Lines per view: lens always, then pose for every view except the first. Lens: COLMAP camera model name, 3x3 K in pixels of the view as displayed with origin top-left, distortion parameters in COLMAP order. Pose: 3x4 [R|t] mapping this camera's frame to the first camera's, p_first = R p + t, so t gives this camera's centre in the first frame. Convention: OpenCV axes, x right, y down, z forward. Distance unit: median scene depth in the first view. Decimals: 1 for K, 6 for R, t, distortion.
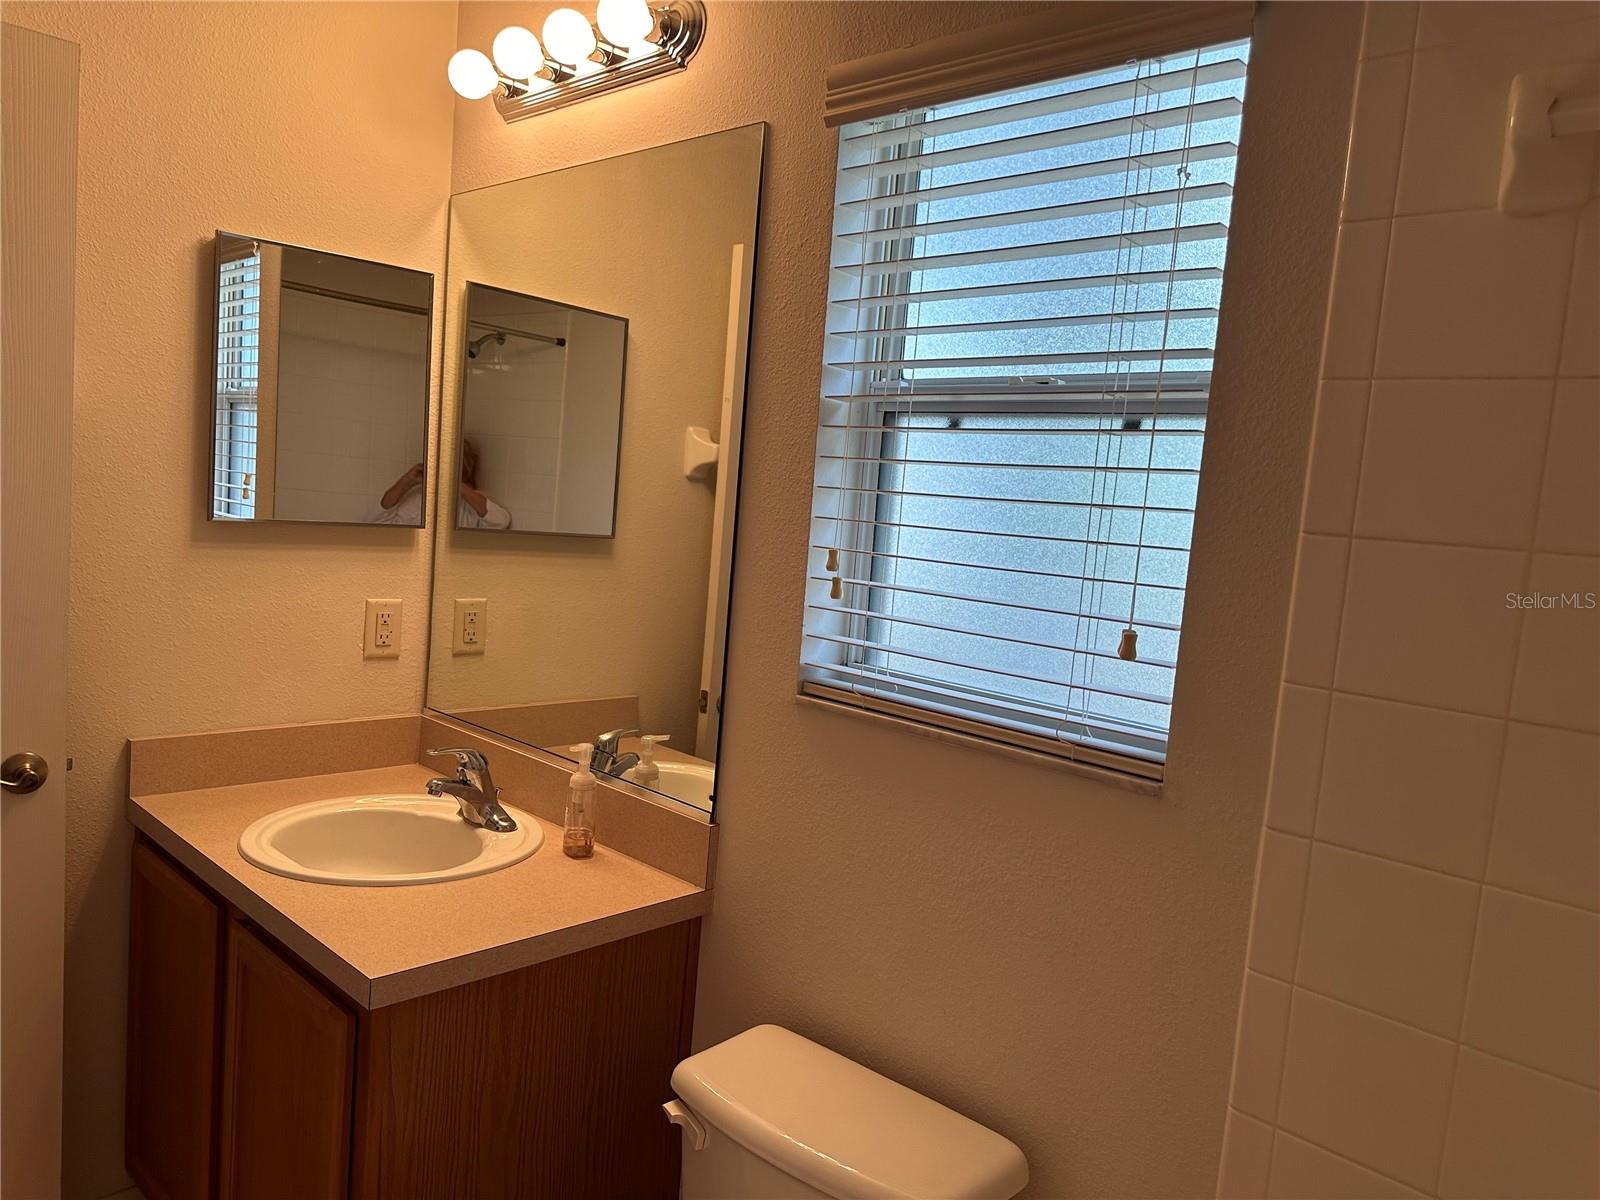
lens RADIAL K [[1123.8, 0, 799.3], [0, 1123.8, 575.7], [0, 0, 1]] dist [0.091232, -0.000328]
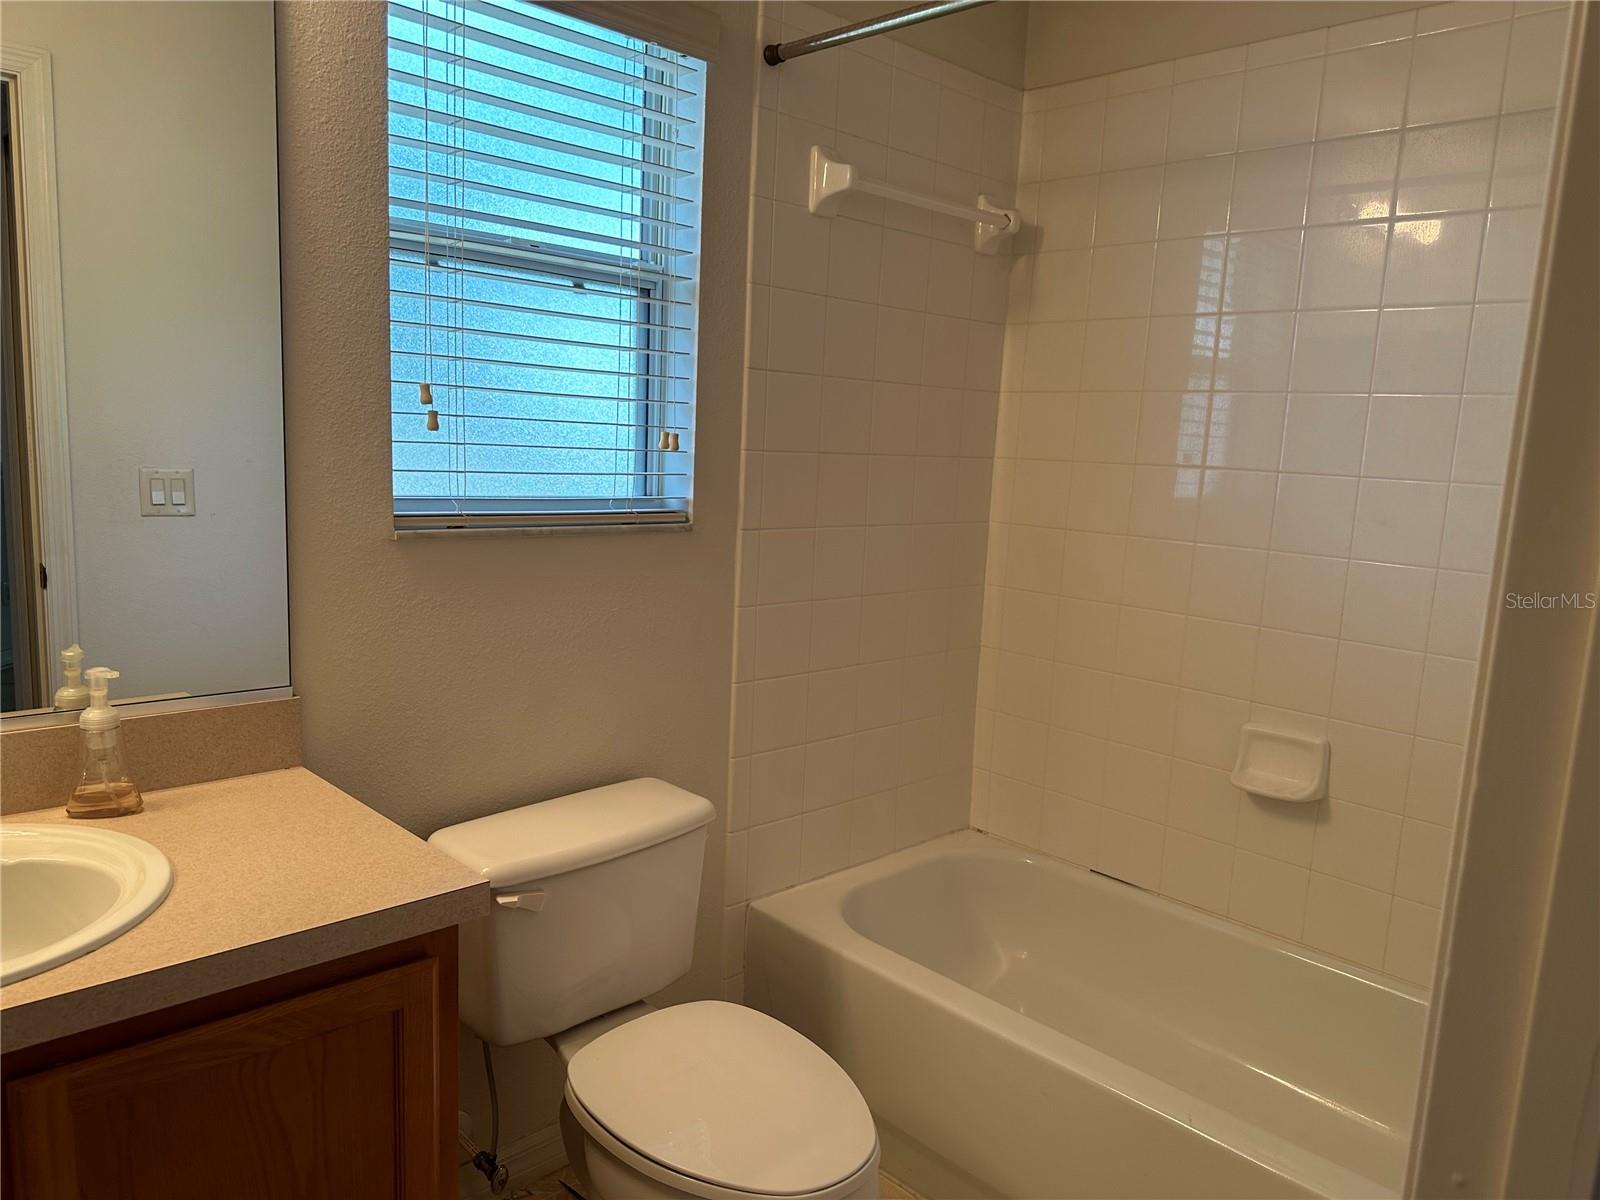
lens RADIAL K [[1118.6, 0, 800.0], [0, 1118.6, 600.0], [0, 0, 1]] dist [0.001642, -0.000196]
pose [[0.043412, -0.220479, 0.974425, -1.011772], [0.025960, 0.975264, 0.219512, -0.046656], [-0.998720, 0.015767, 0.048062, 0.607049]]
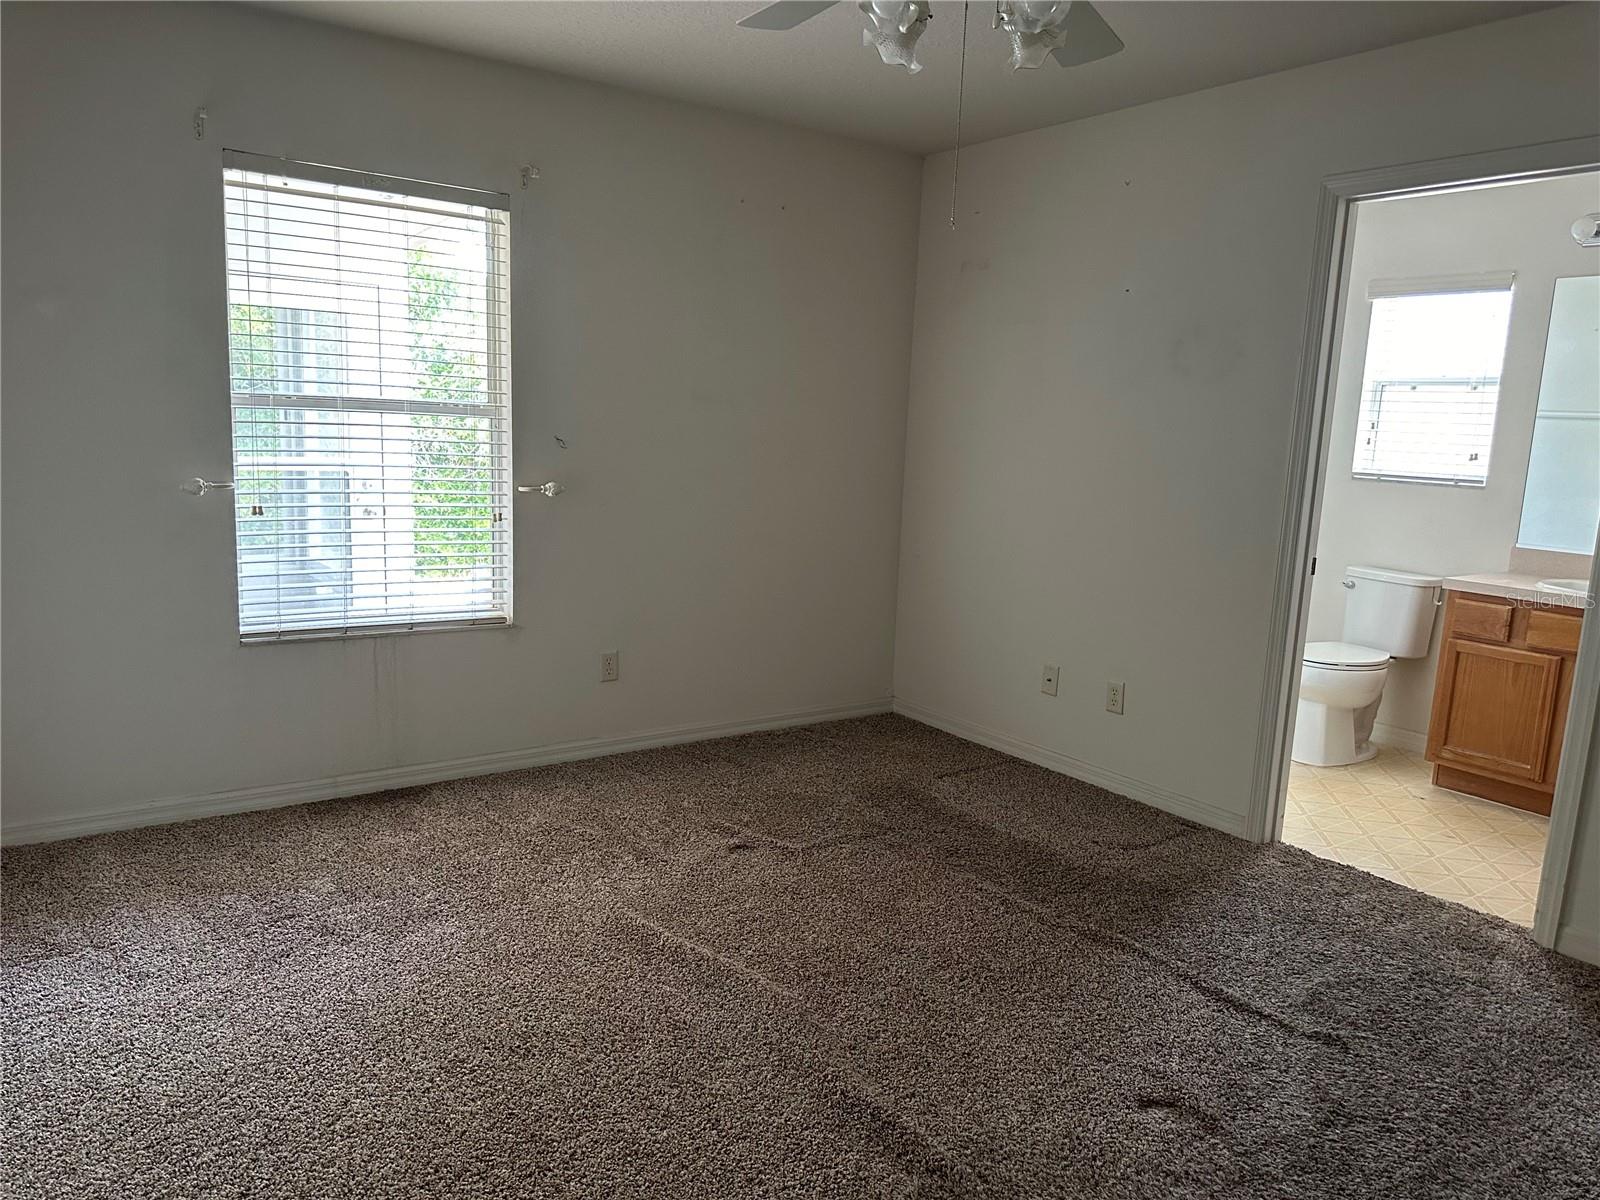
lens RADIAL K [[1118.6, 0, 800.0], [0, 1118.6, 600.0], [0, 0, 1]] dist [0.001642, -0.000196]
pose [[0.983025, 0.001257, -0.183467, -0.976734], [0.013375, 0.996825, 0.078490, 0.186096], [0.182983, -0.079611, 0.979887, -2.431314]]
